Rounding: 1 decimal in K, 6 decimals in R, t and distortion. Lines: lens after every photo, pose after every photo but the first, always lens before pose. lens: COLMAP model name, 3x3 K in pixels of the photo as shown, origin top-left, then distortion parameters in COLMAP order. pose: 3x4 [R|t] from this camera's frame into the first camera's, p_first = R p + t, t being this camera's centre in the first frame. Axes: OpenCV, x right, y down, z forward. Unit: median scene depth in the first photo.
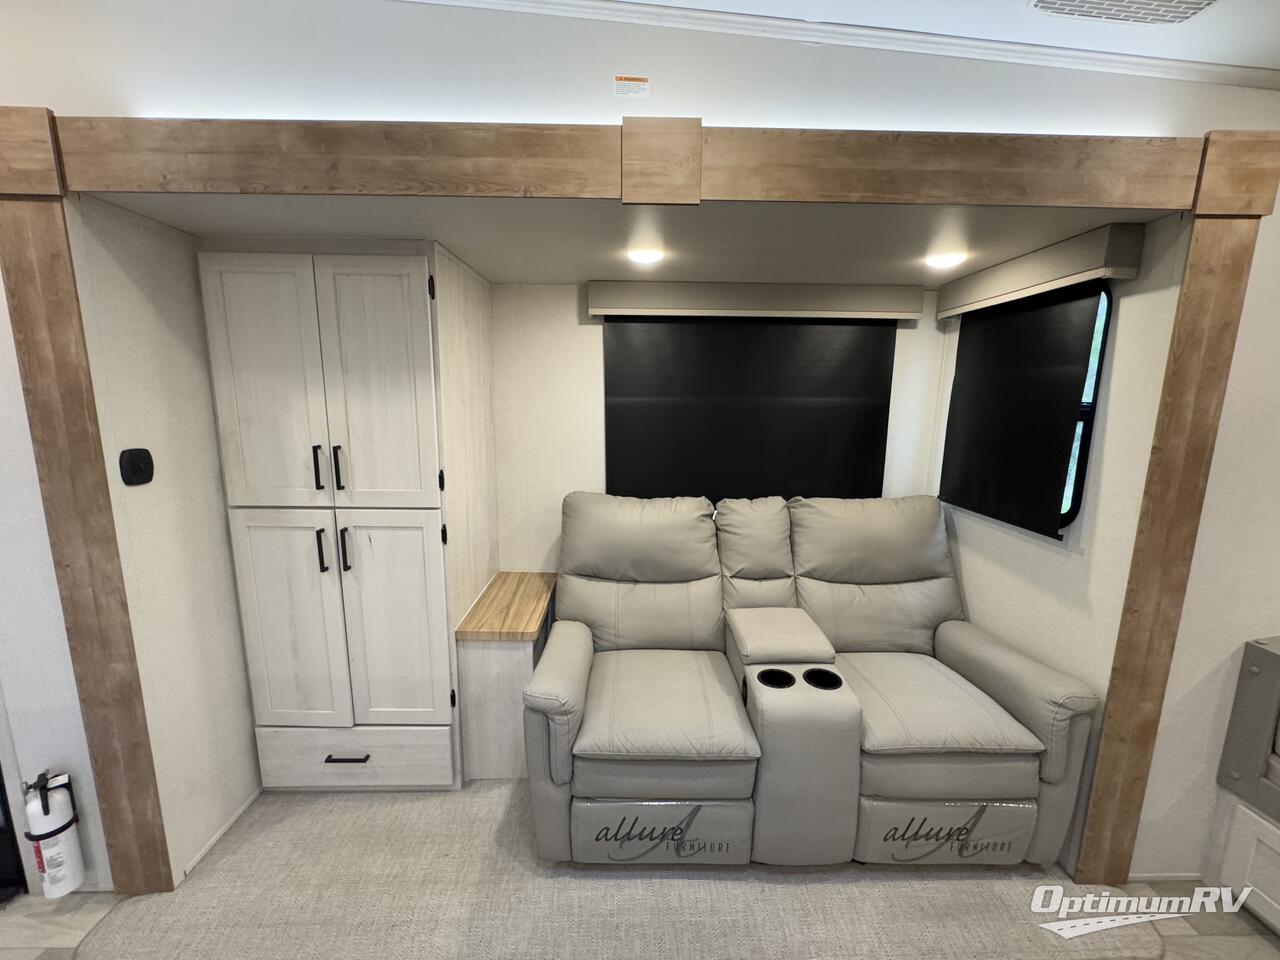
lens RADIAL K [[510.7, 0, 640.0], [0, 510.7, 480.0], [0, 0, 1]] dist [-0.001215, -0.000302]
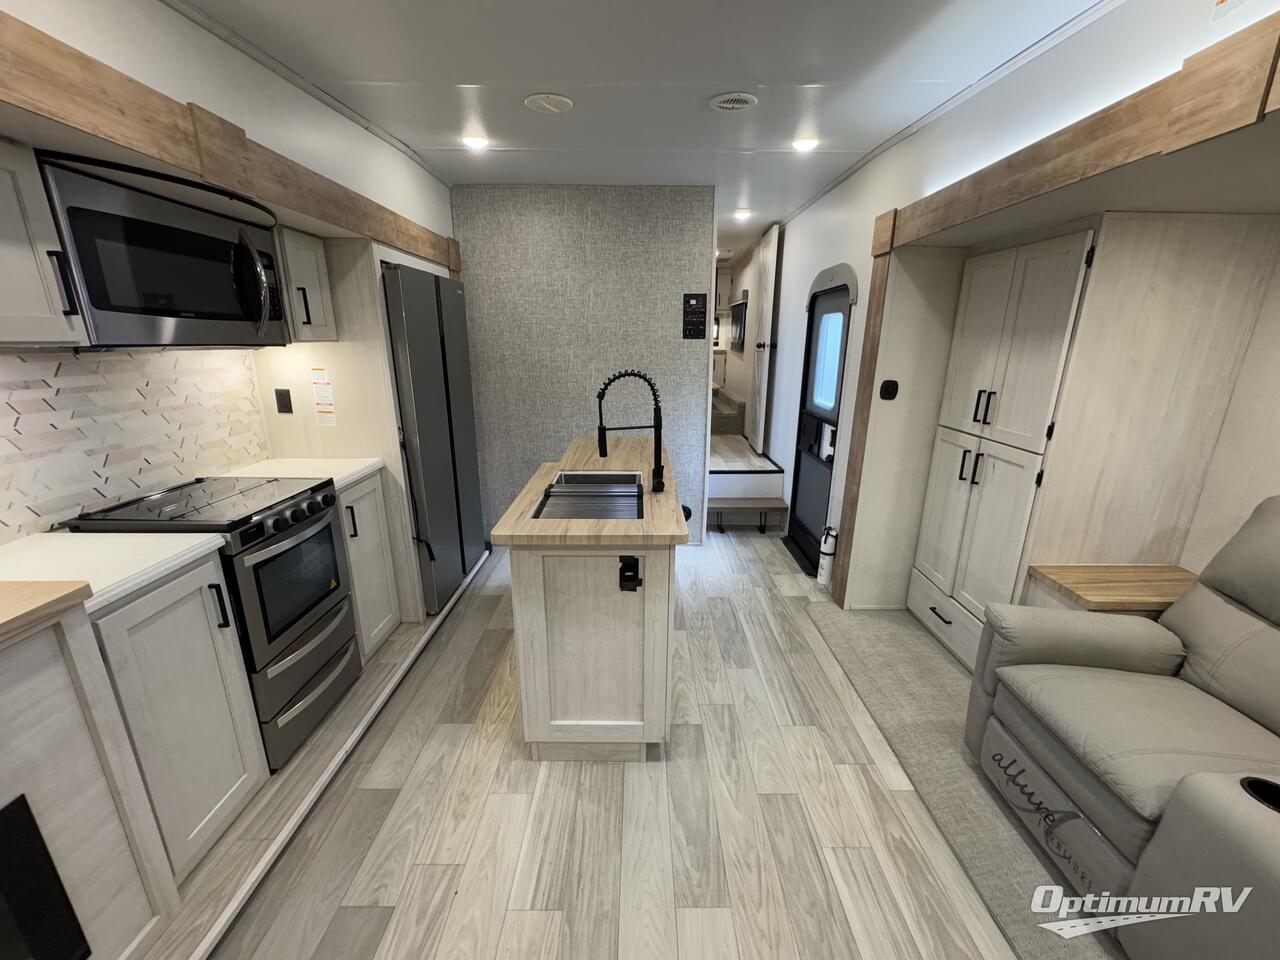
lens RADIAL K [[510.7, 0, 640.0], [0, 510.7, 480.0], [0, 0, 1]] dist [-0.001215, -0.000302]
pose [[-0.017327, 0.258576, -0.965836, 0.822733], [-0.176837, 0.949960, 0.257498, -0.028875], [0.984088, 0.175257, 0.029266, 0.089551]]
